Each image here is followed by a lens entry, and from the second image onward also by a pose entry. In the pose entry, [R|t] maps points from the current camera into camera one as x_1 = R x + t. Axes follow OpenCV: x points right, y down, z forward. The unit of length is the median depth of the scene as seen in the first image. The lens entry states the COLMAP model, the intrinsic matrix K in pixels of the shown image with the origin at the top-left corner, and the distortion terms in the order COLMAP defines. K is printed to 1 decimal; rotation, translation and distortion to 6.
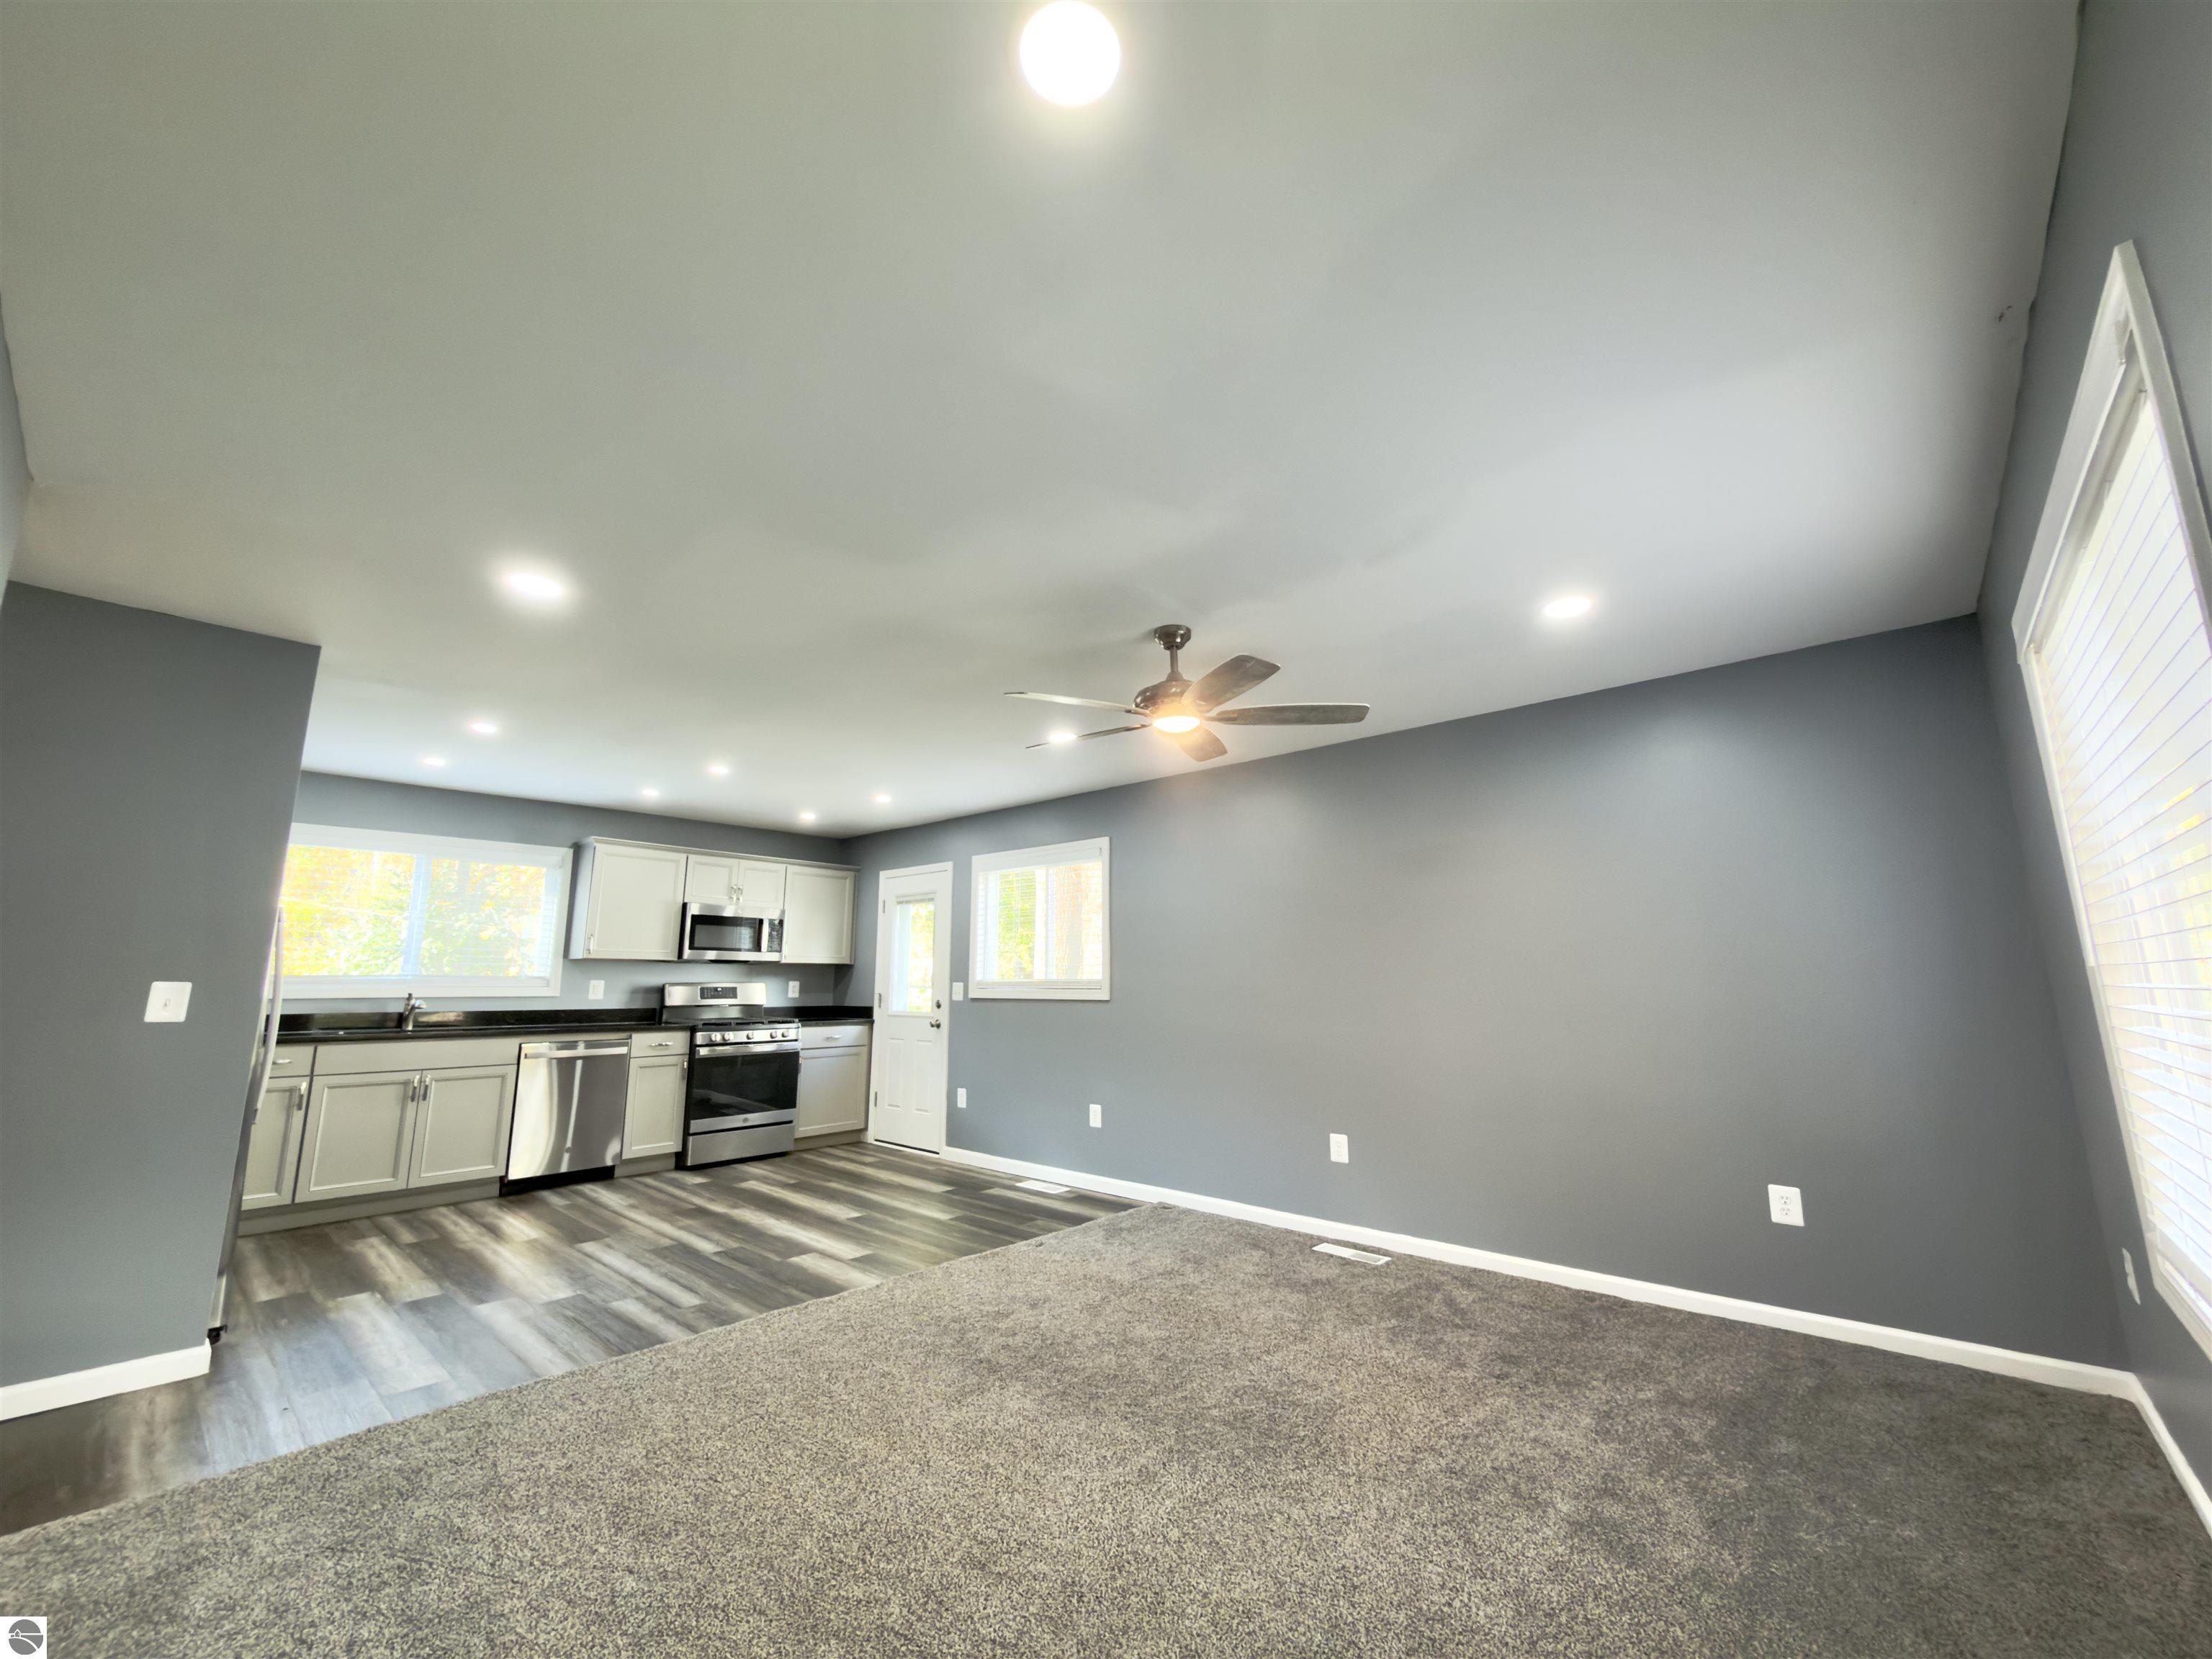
lens RADIAL K [[885.4, 0, 1110.4], [0, 885.4, 825.7], [0, 0, 1]] dist [0.000282, -0.000108]
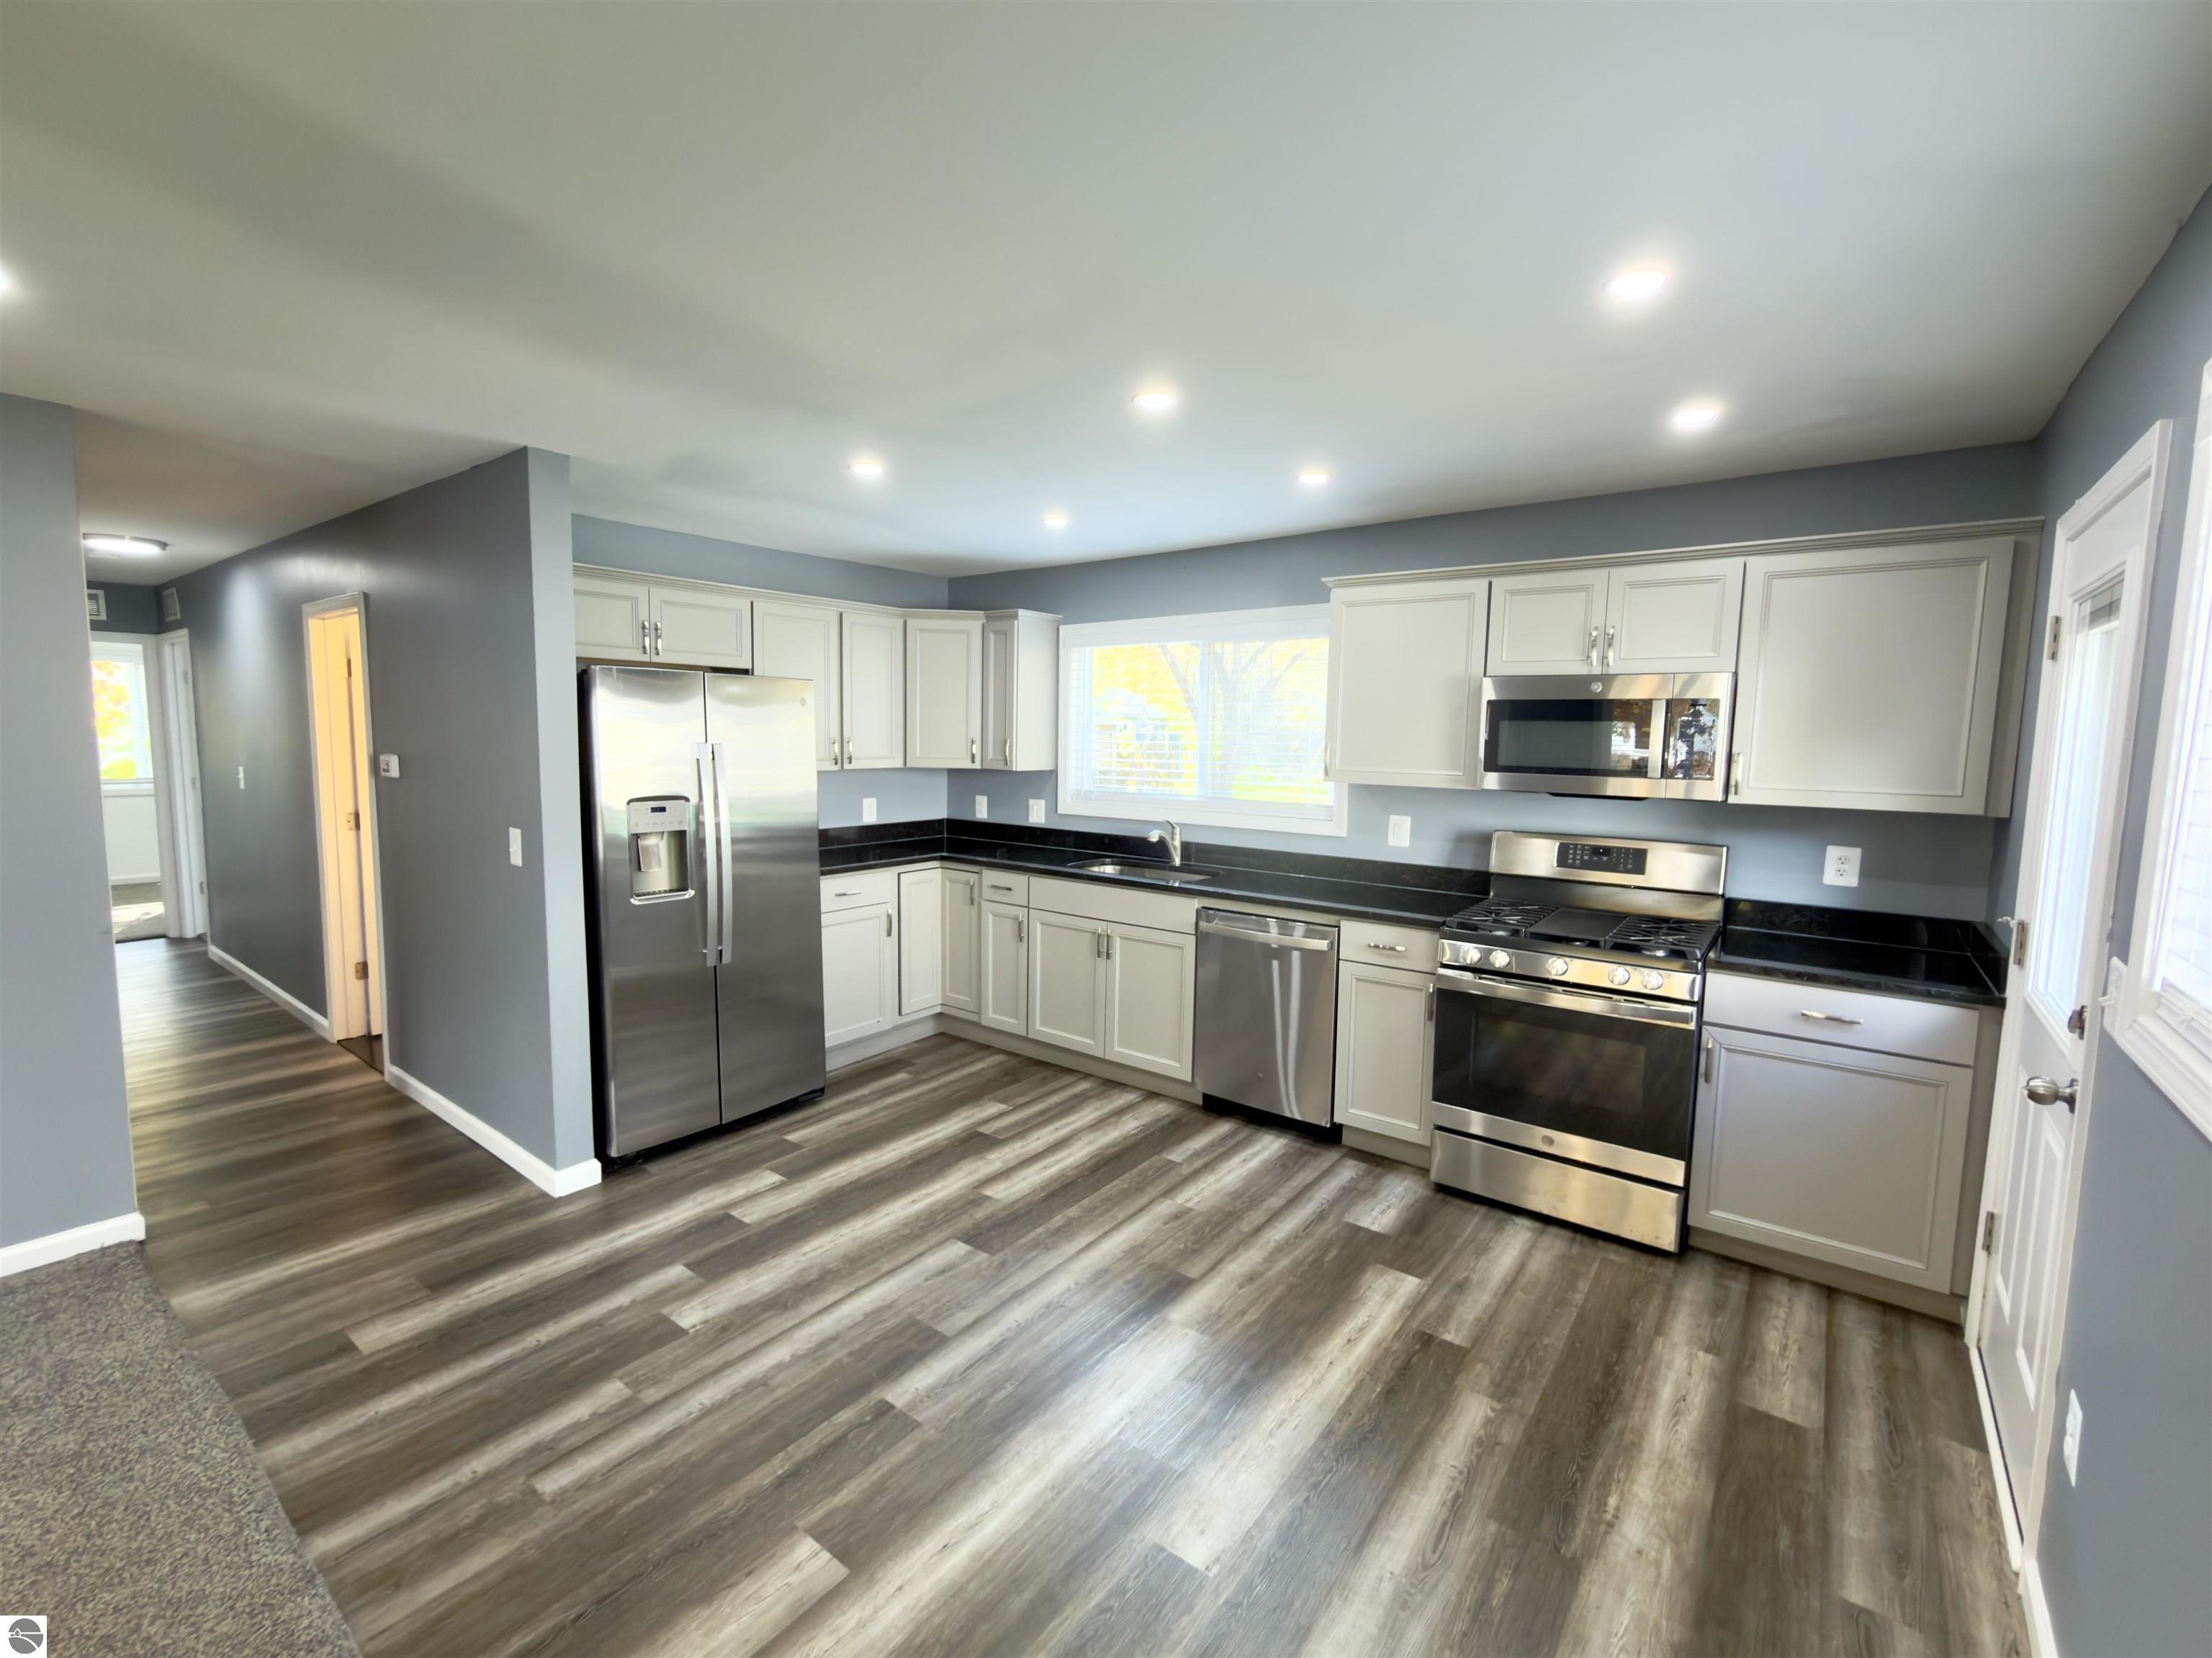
lens RADIAL K [[966.0, 0, 1105.6], [0, 966.0, 834.1], [0, 0, 1]] dist [0.002837, 0.000135]
pose [[0.084875, 0.110861, -0.990205, 0.053288], [0.158826, 0.979579, 0.123285, 0.073140], [0.983652, -0.167734, 0.065535, 0.746277]]
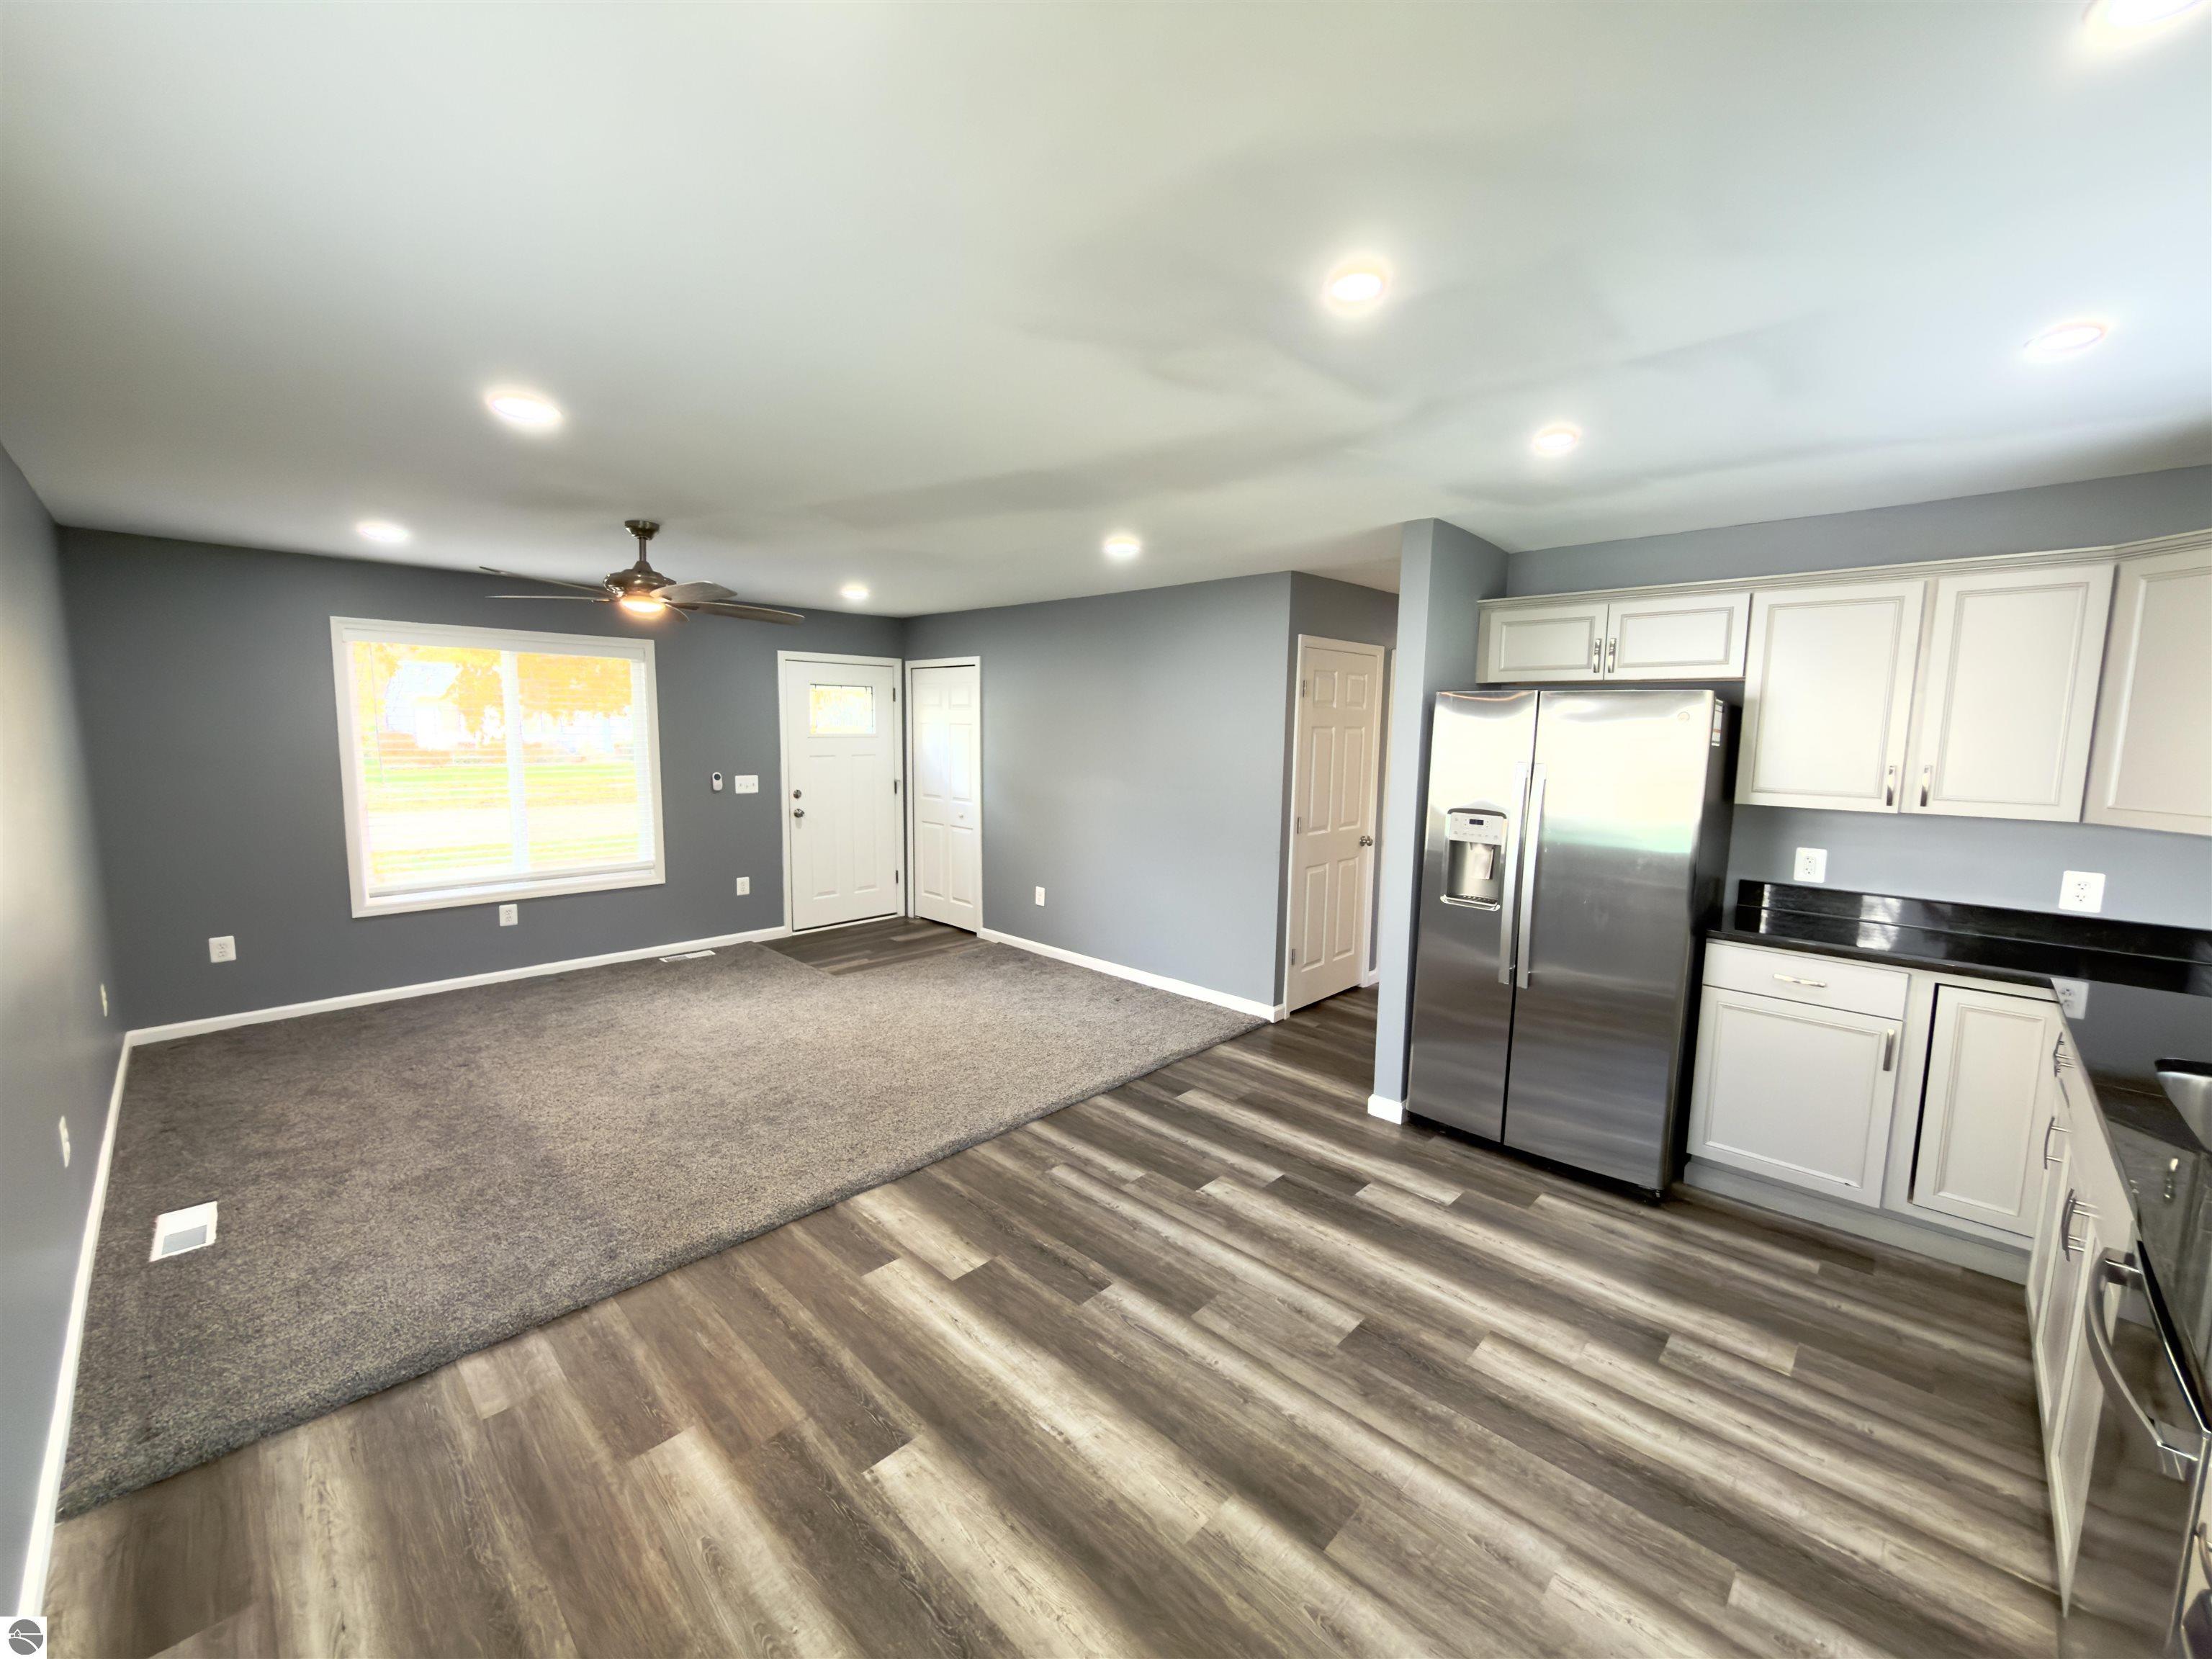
lens RADIAL K [[885.4, 0, 1098.1], [0, 885.4, 830.1], [0, 0, 1]] dist [0.000282, -0.000108]
pose [[-0.999136, -0.014948, 0.038768, -0.299629], [-0.017123, 0.998262, -0.056392, 0.125628], [-0.037857, -0.057007, -0.997656, 1.078117]]
